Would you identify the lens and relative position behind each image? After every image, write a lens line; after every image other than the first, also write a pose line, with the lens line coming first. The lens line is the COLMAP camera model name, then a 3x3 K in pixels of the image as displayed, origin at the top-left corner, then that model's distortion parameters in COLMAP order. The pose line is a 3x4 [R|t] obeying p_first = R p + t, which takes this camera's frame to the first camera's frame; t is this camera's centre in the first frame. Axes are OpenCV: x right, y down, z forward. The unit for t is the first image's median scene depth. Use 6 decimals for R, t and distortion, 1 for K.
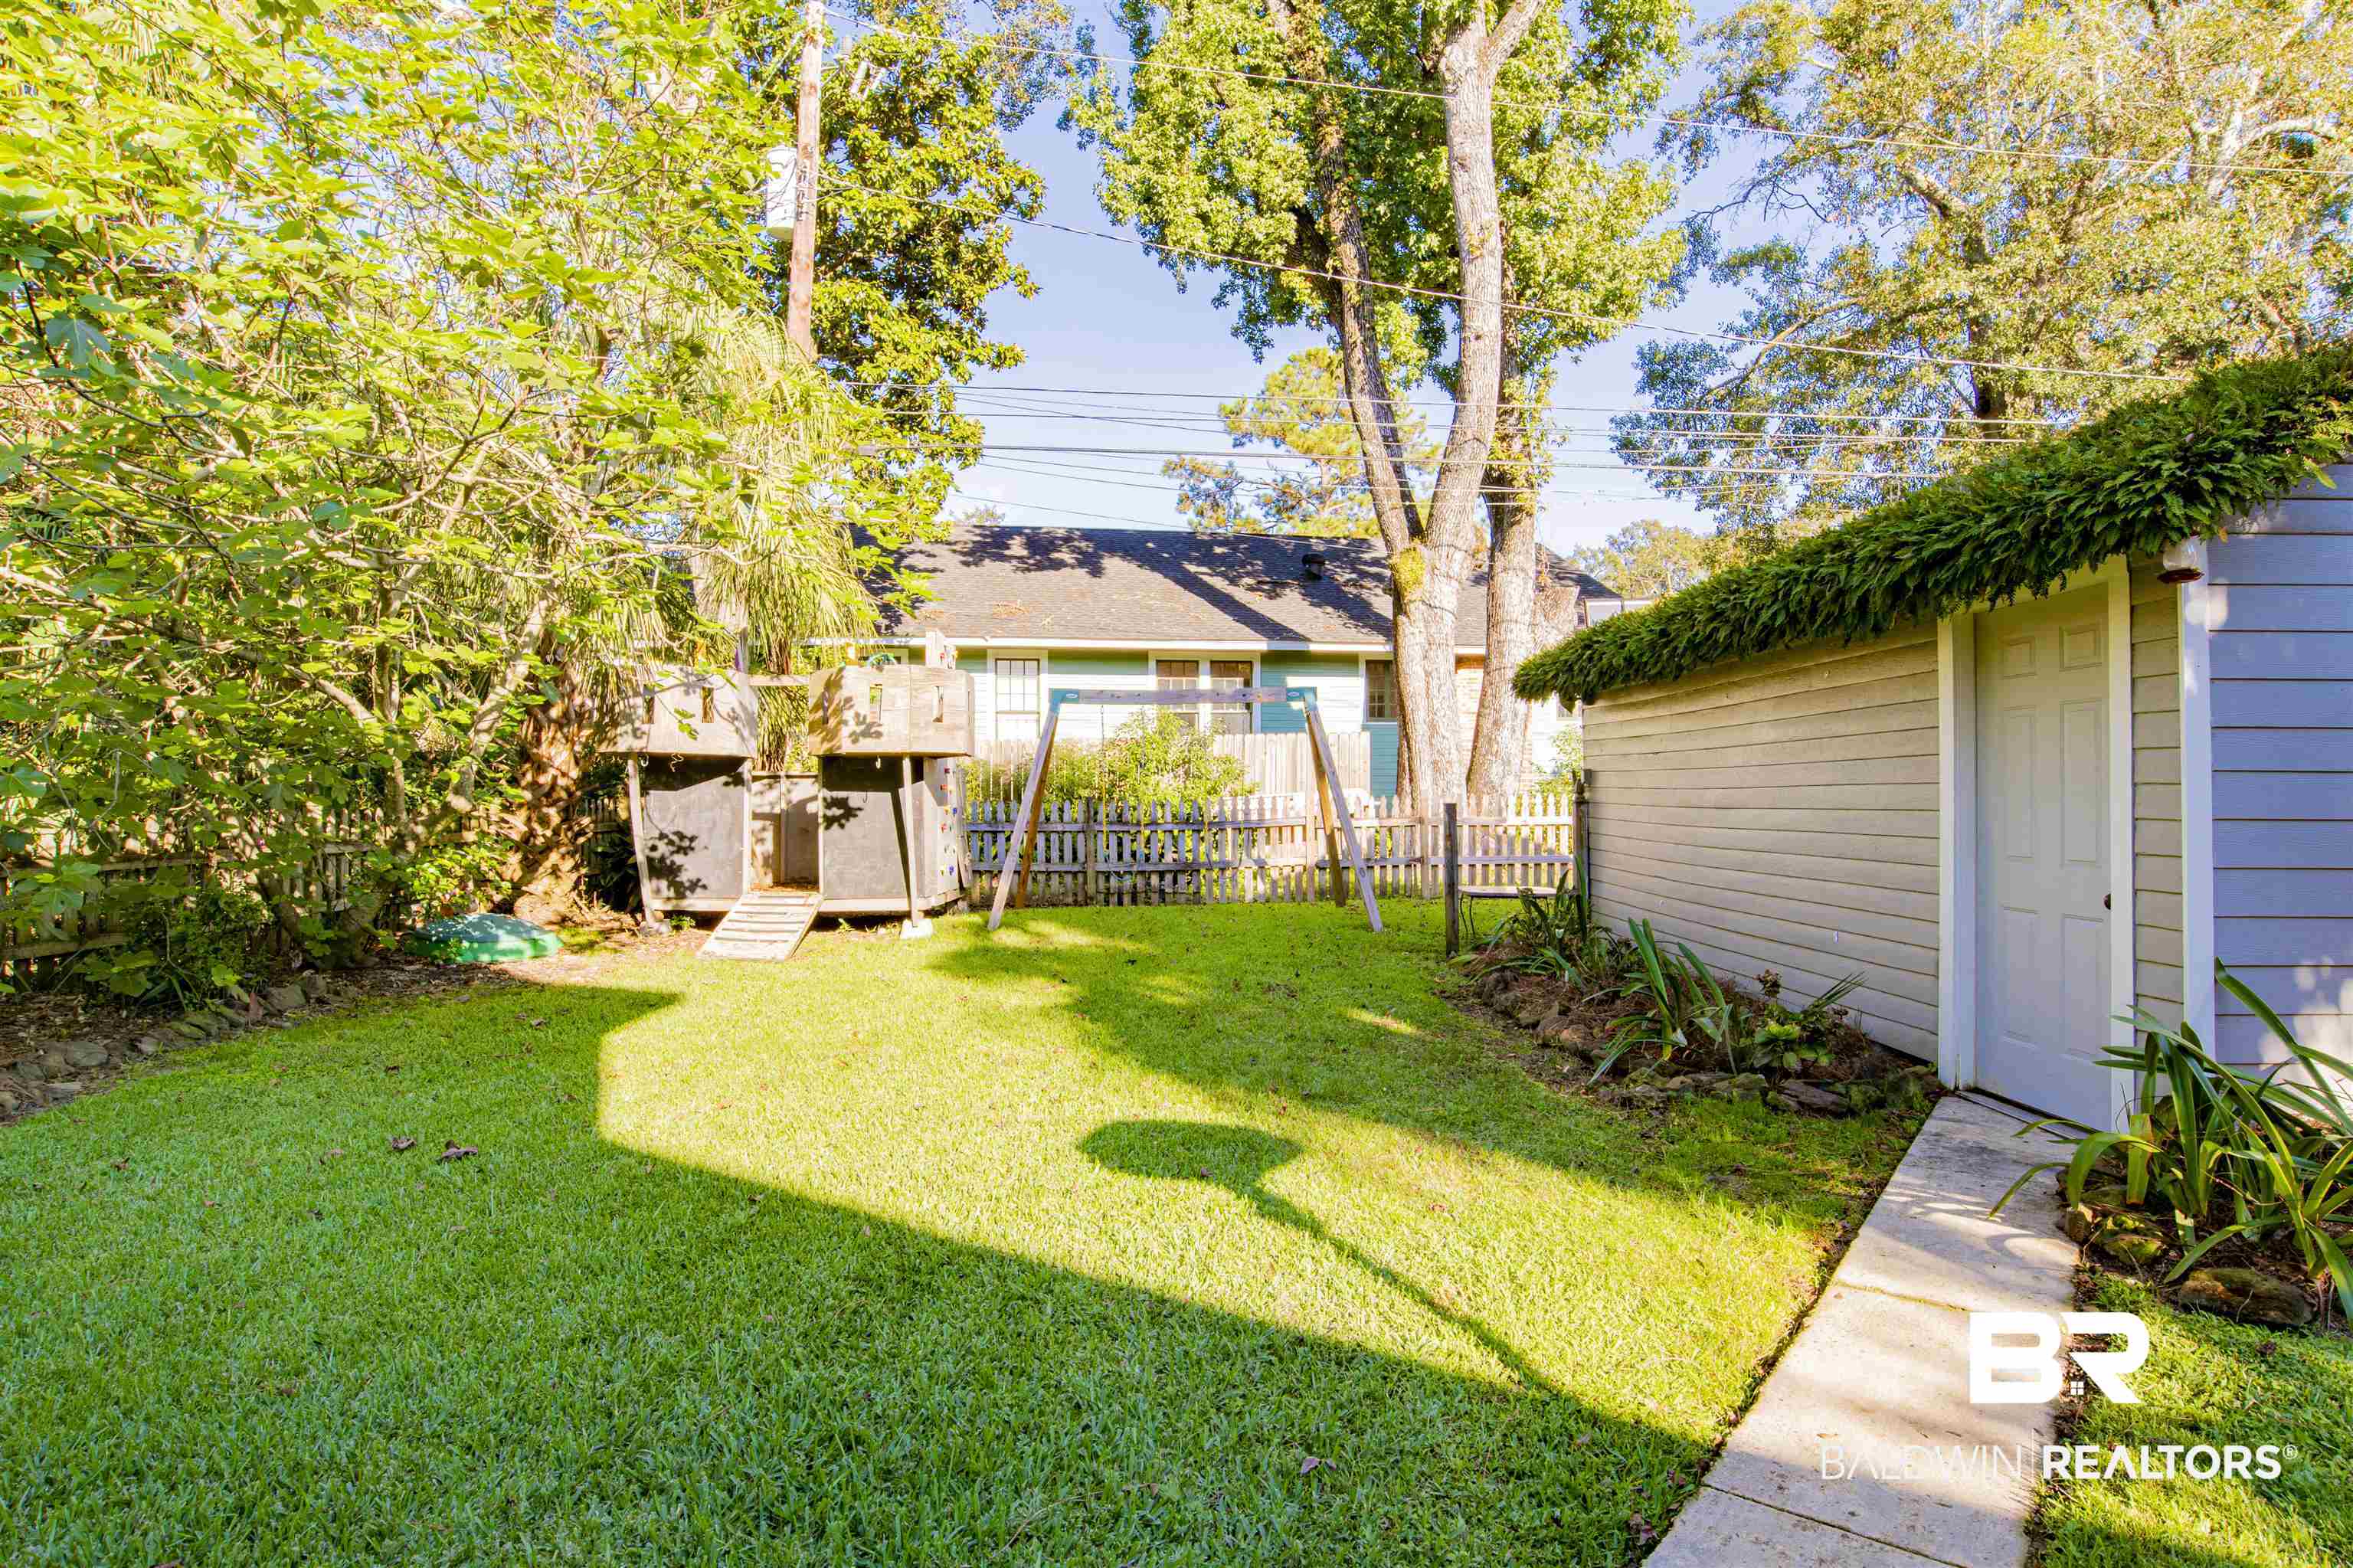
lens RADIAL K [[1294.0, 0, 1183.6], [0, 1294.0, 769.9], [0, 0, 1]] dist [-0.060632, 0.033653]
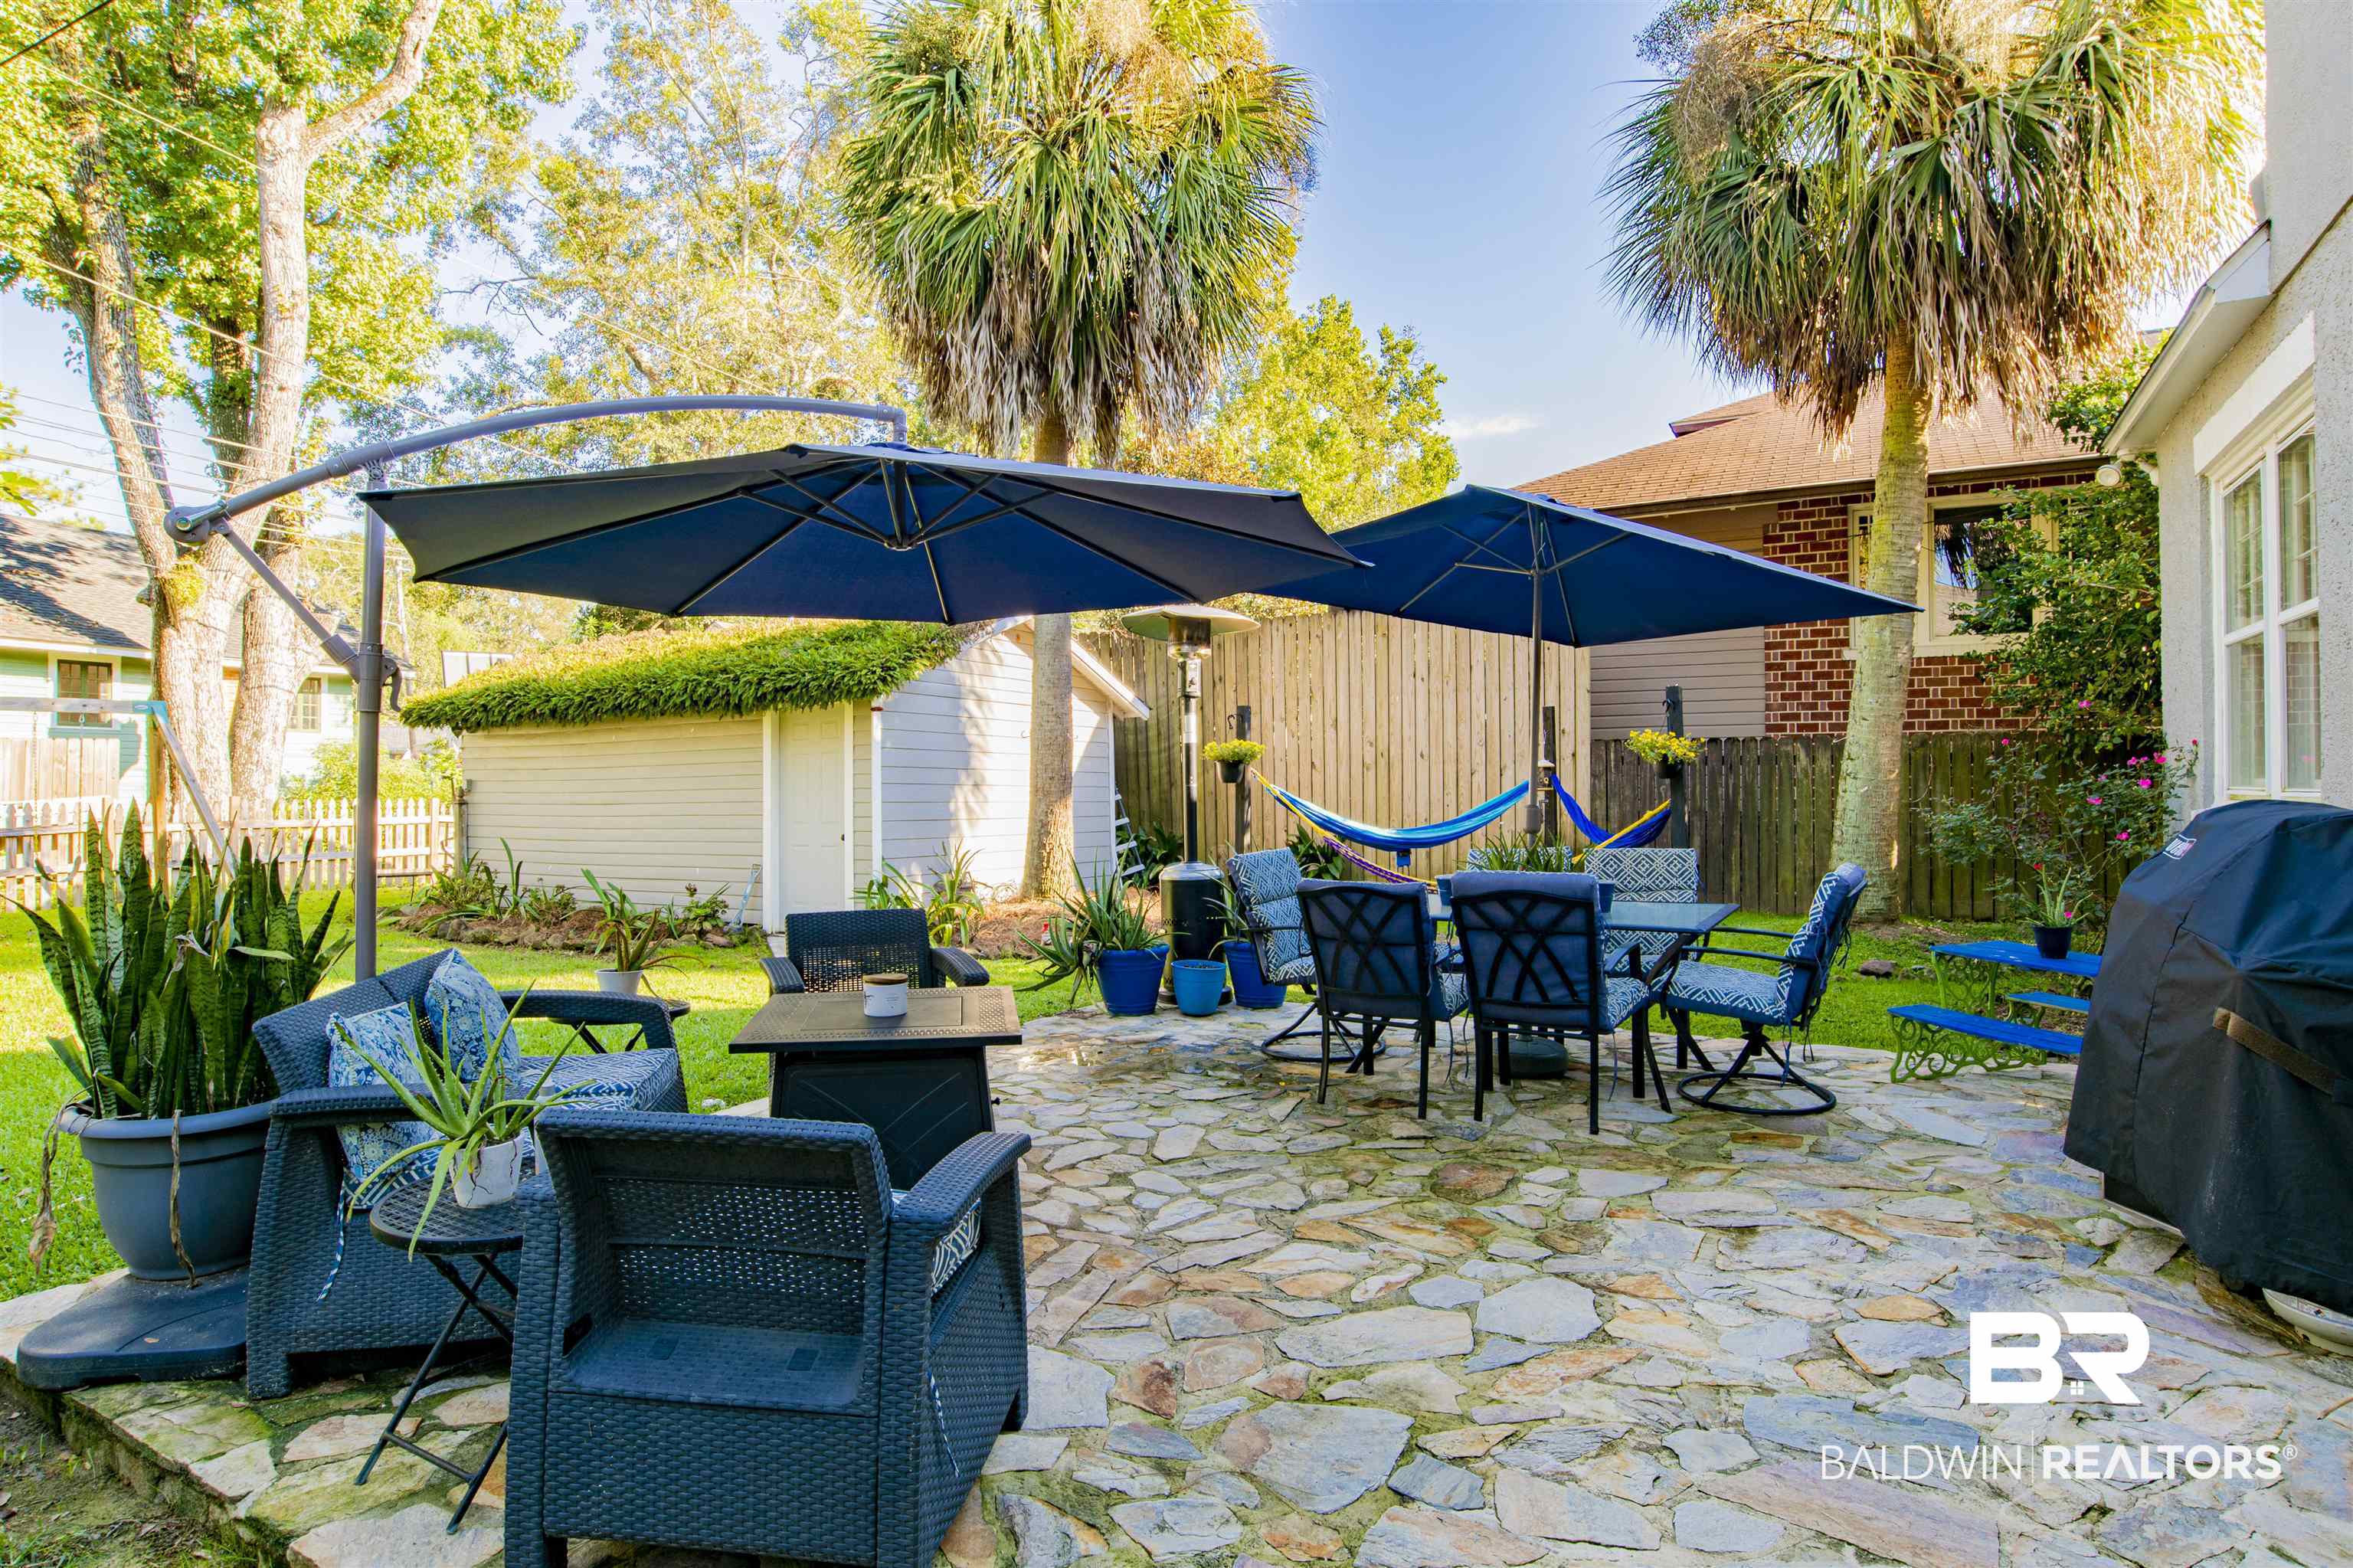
lens RADIAL K [[1208.2, 0, 1174.3], [0, 1208.2, 766.0], [0, 0, 1]] dist [-0.071314, 0.041395]
pose [[0.520561, 0.021919, 0.853543, -0.220139], [-0.008611, 0.999754, -0.020423, 0.002314], [-0.853781, 0.003282, 0.520622, -0.179316]]
